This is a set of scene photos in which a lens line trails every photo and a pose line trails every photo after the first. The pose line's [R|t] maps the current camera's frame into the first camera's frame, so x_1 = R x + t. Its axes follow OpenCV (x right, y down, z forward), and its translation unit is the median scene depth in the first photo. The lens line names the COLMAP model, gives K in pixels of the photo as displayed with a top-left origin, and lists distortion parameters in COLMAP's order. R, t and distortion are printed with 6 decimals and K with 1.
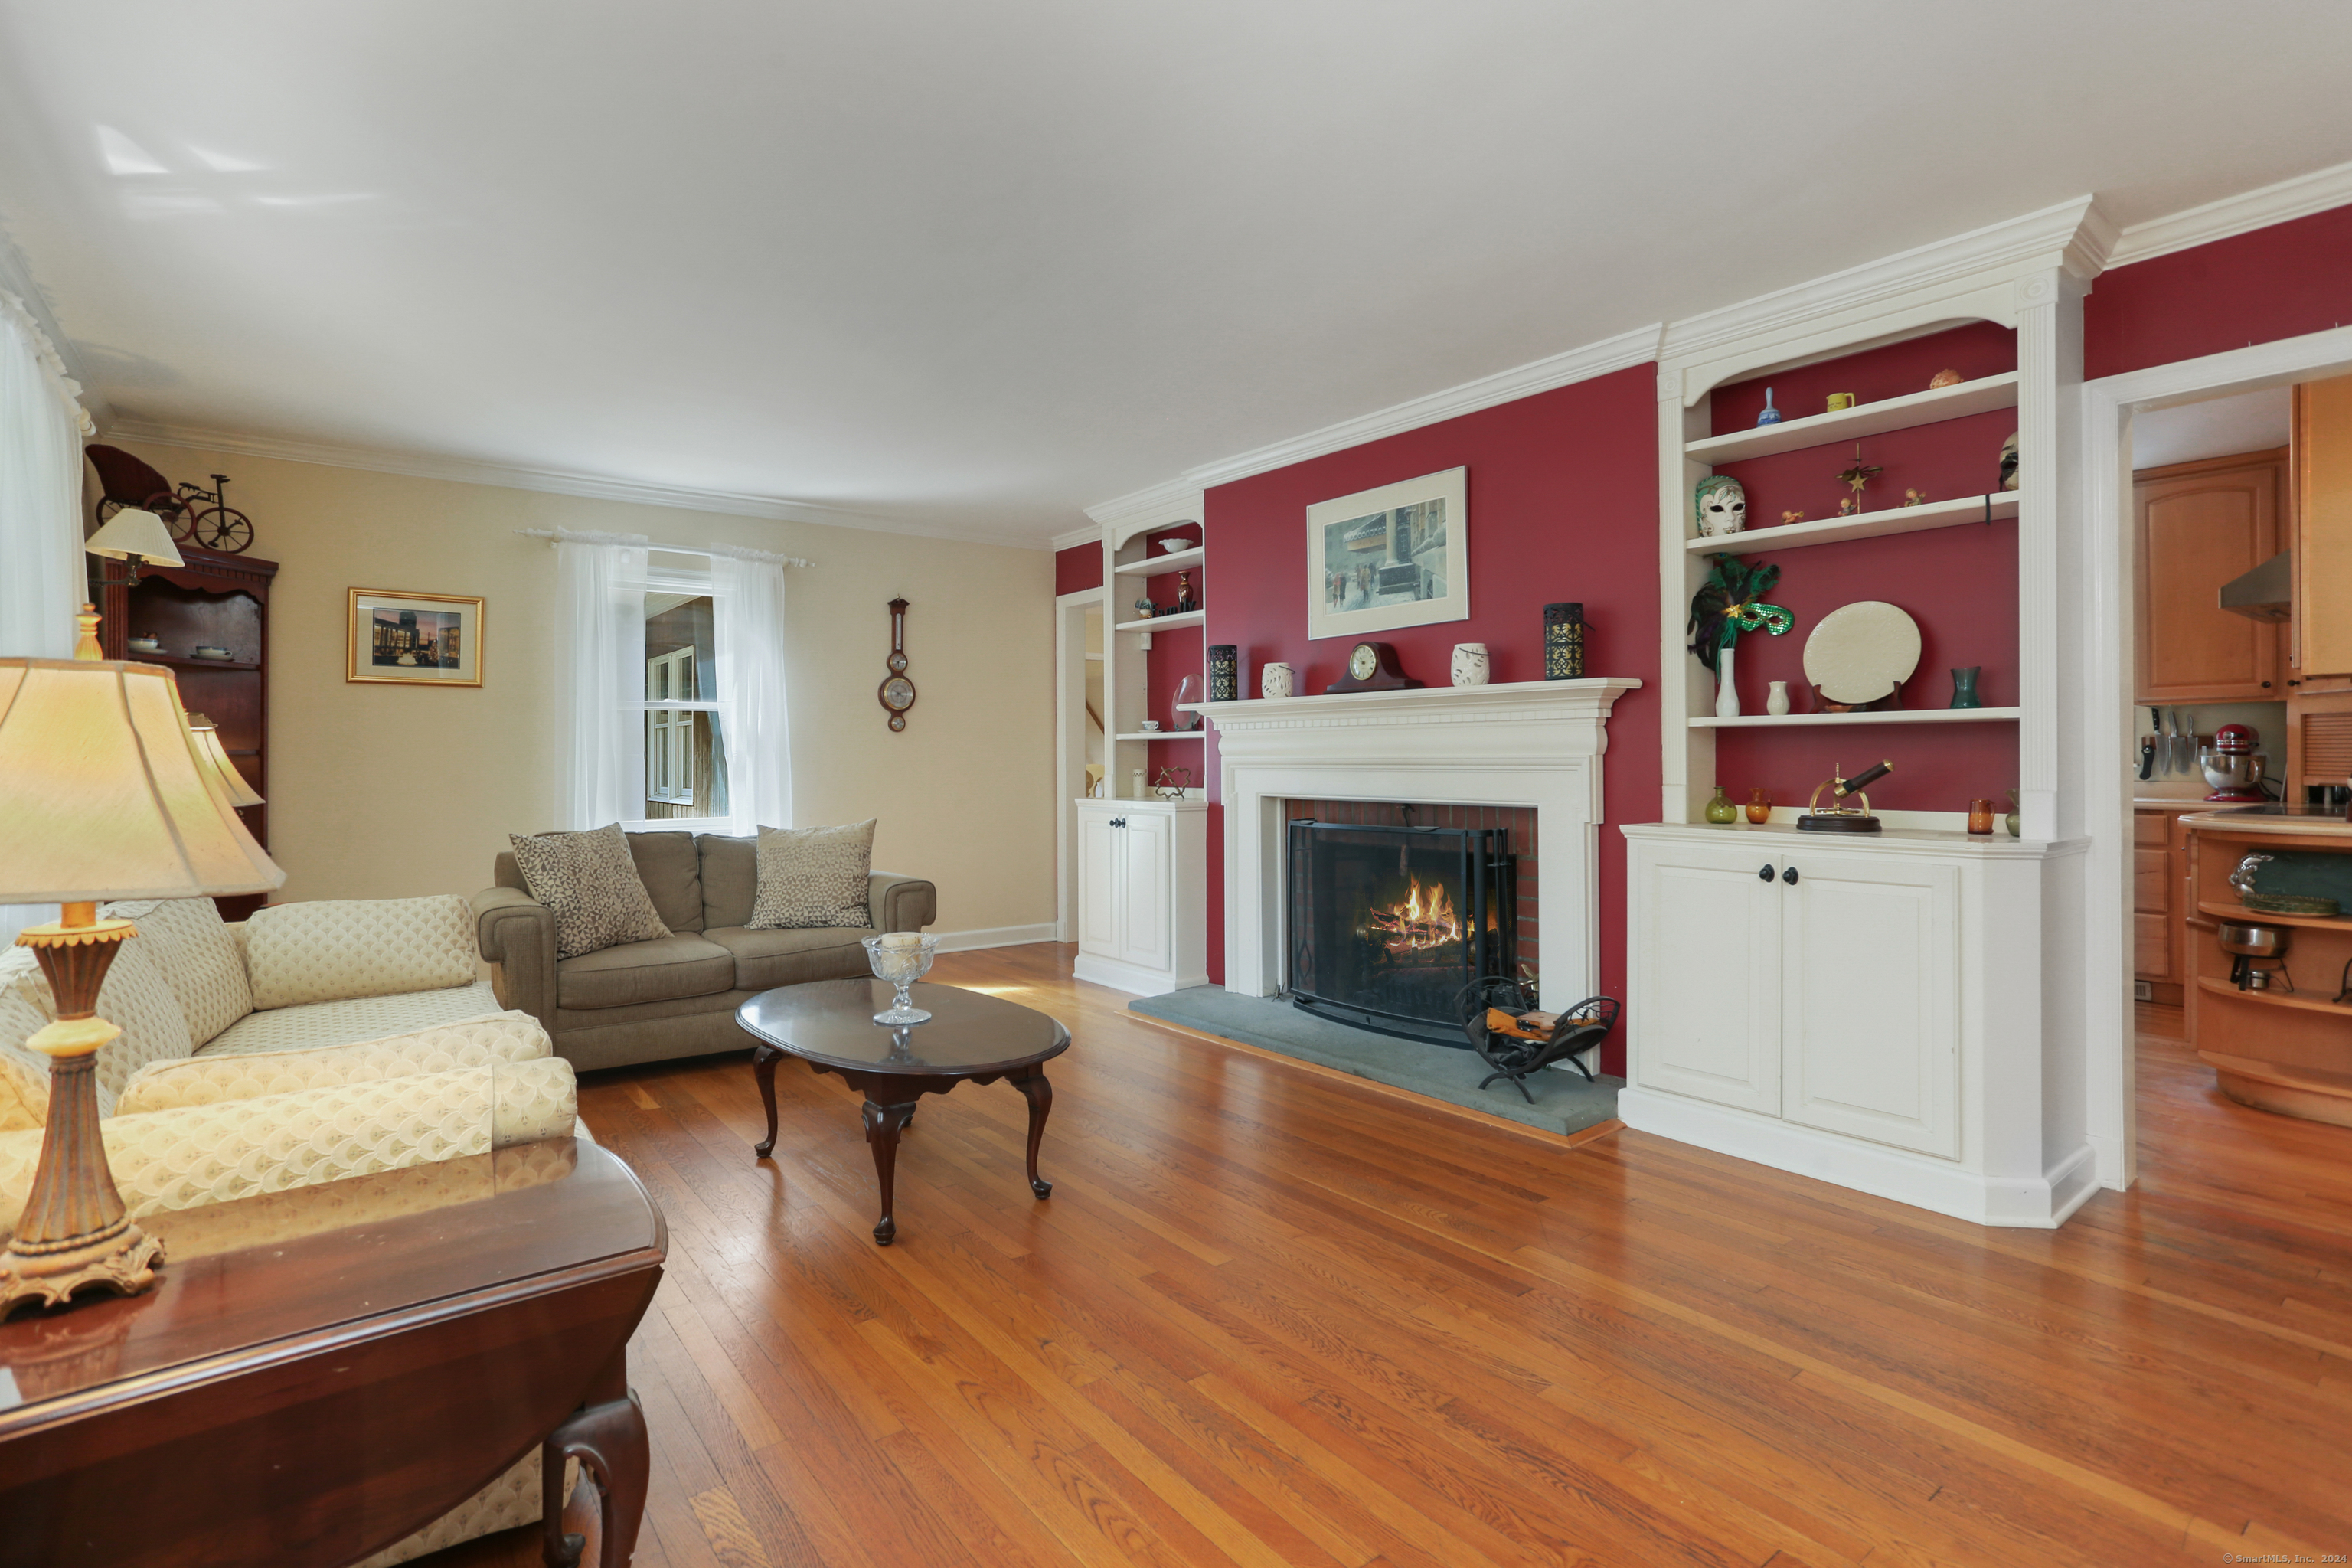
lens RADIAL K [[1155.9, 0, 1171.9], [0, 1155.9, 776.1], [0, 0, 1]] dist [-0.050927, 0.041990]
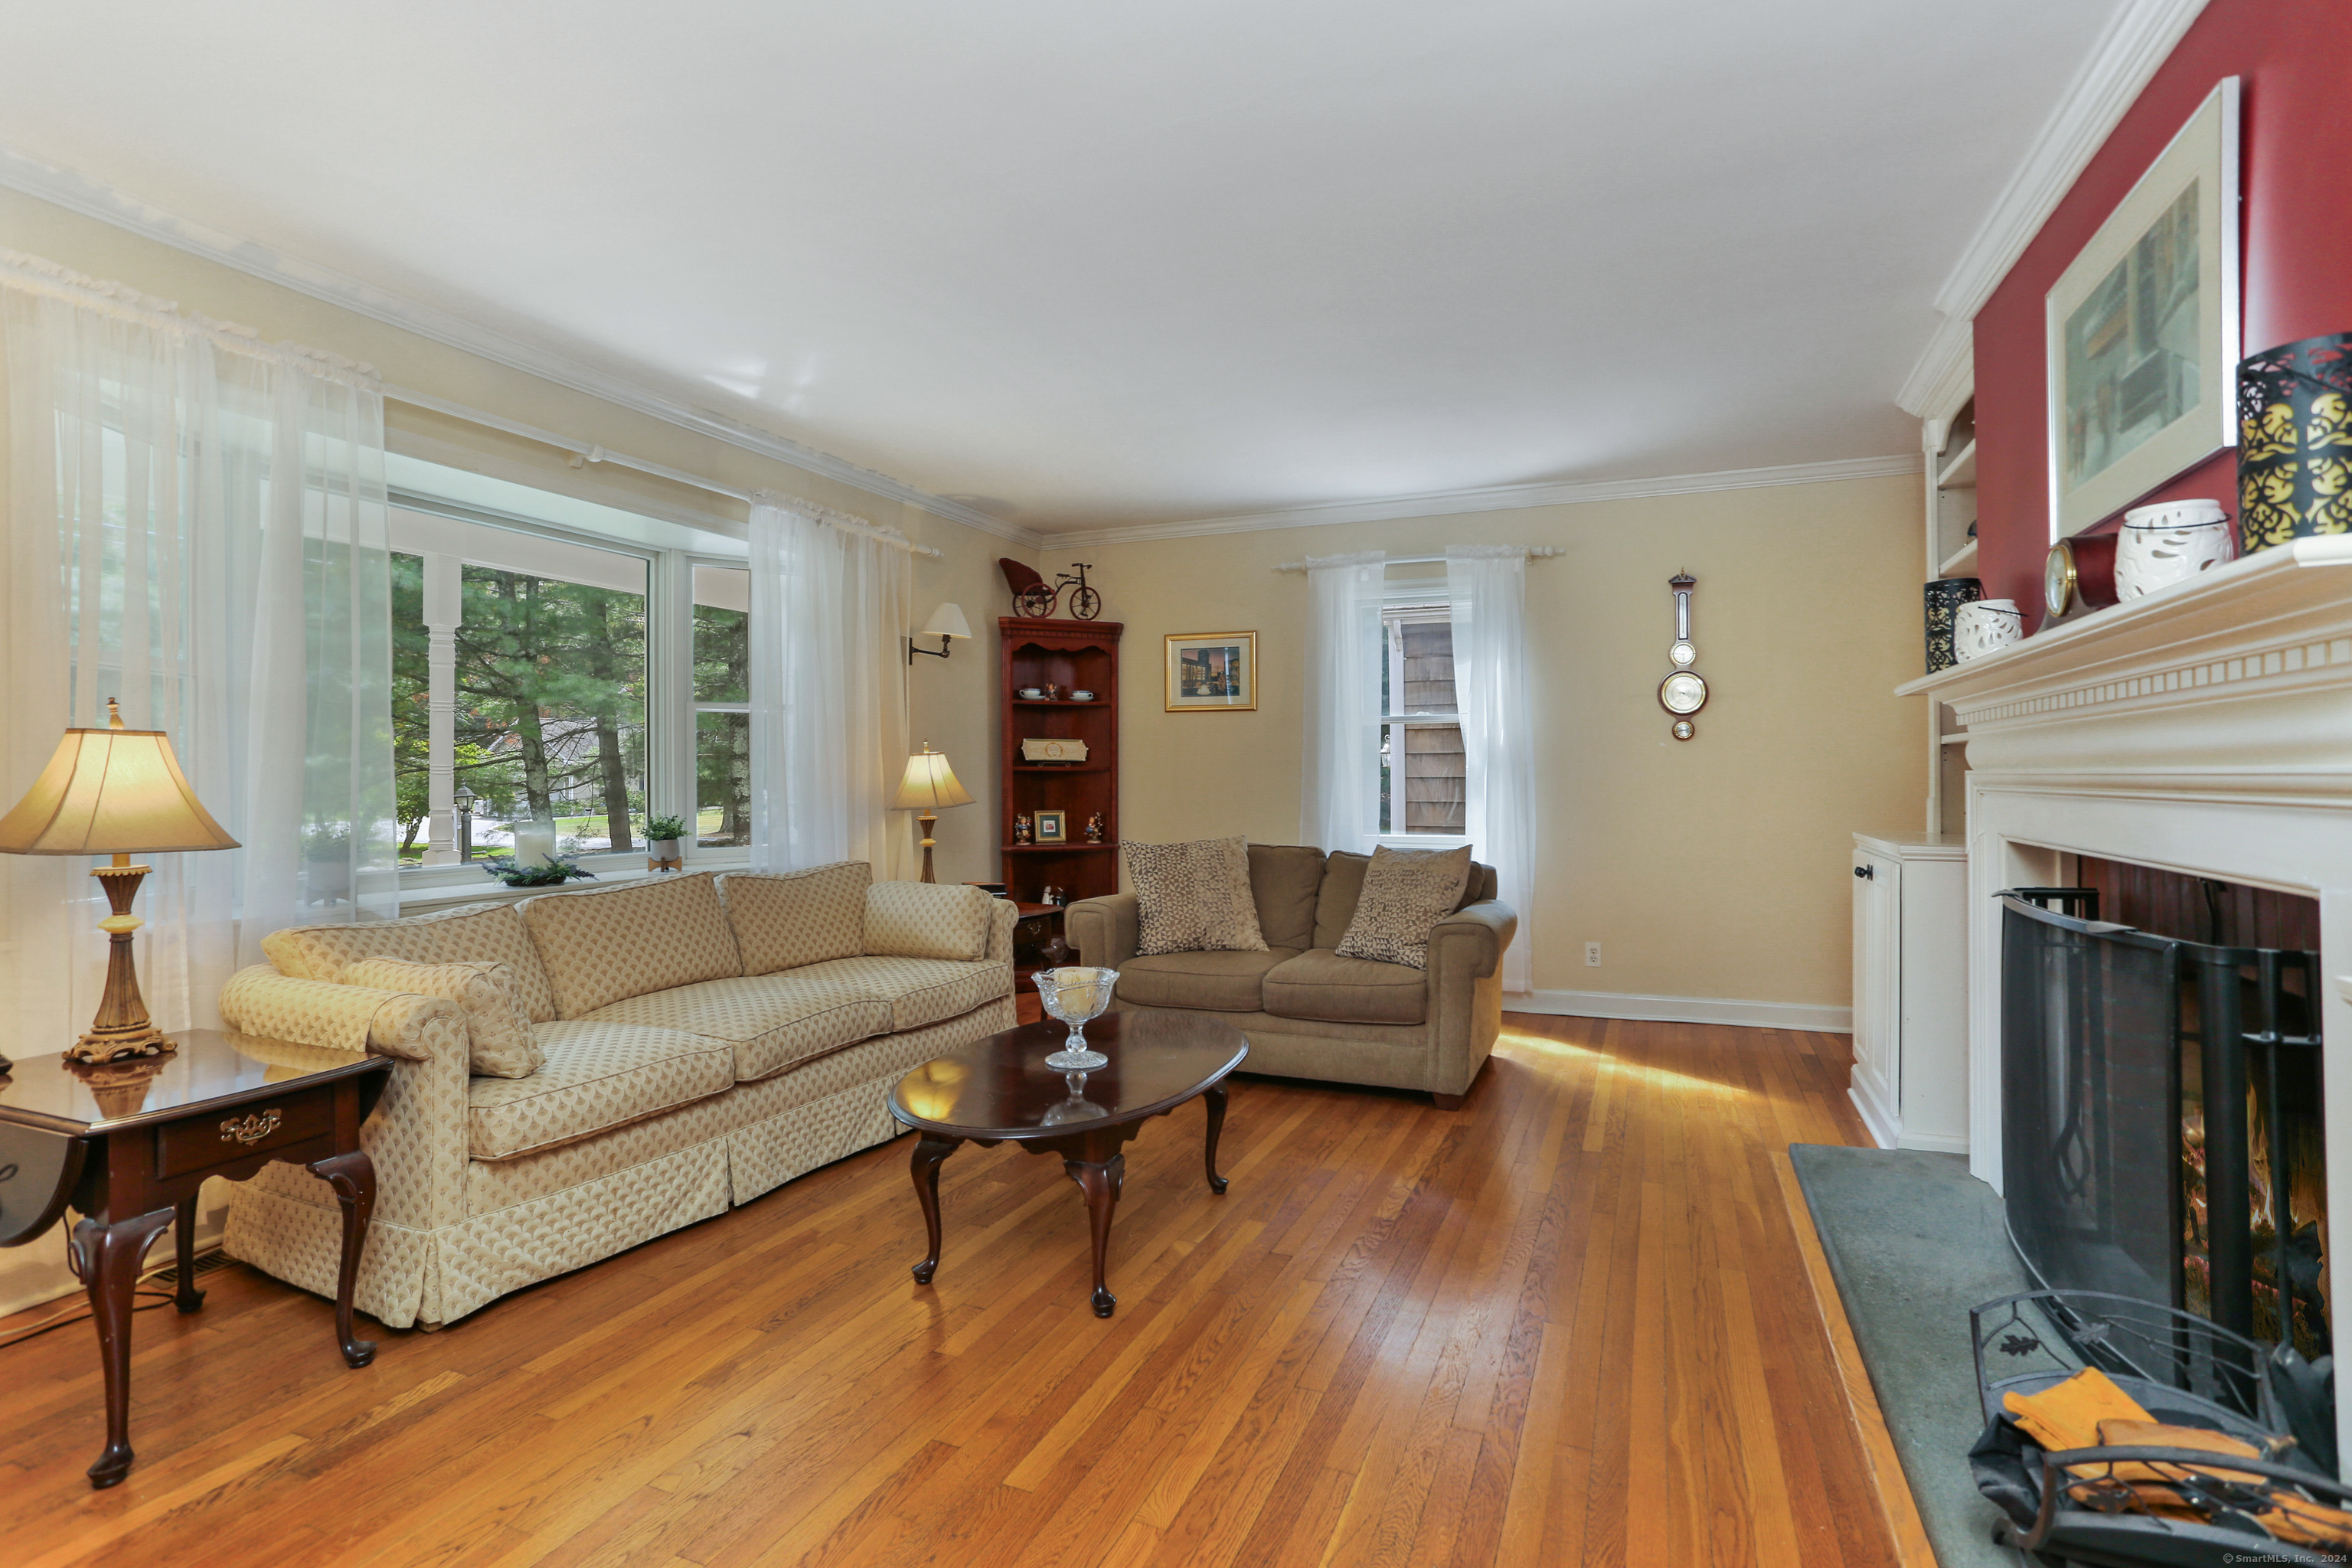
lens RADIAL K [[1155.9, 0, 1171.9], [0, 1155.9, 776.1], [0, 0, 1]] dist [-0.050927, 0.041990]
pose [[0.491794, 0.001243, -0.870711, 0.366210], [-0.012495, 0.999906, -0.005630, -0.005654], [0.870622, 0.013648, 0.491763, 0.385252]]
